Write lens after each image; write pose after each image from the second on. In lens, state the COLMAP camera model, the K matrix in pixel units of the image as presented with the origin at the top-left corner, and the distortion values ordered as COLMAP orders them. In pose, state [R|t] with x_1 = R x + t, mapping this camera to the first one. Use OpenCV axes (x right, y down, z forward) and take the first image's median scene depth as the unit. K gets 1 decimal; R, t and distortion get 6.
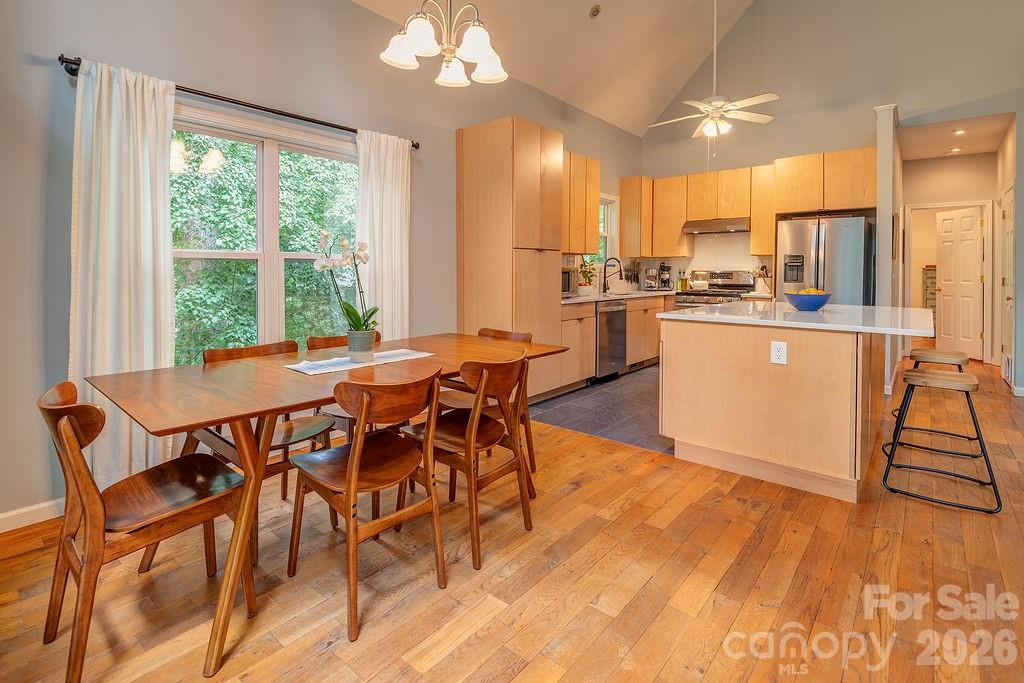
lens RADIAL K [[490.0, 0, 509.8], [0, 490.0, 273.5], [0, 0, 1]] dist [0.012167, -0.006251]
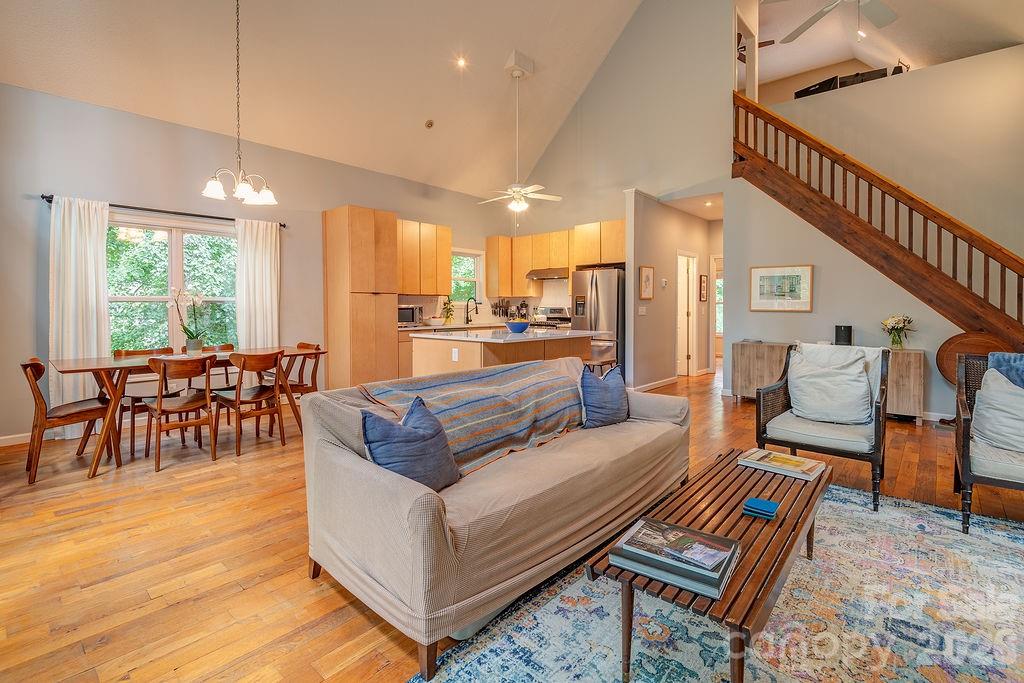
lens RADIAL K [[460.8, 0, 491.6], [0, 460.8, 313.7], [0, 0, 1]] dist [-0.003254, -0.000445]
pose [[0.999688, -0.002595, -0.024855, 0.380536], [0.002763, 0.999974, 0.006714, 0.003560], [0.024837, -0.006781, 0.999669, -0.320852]]
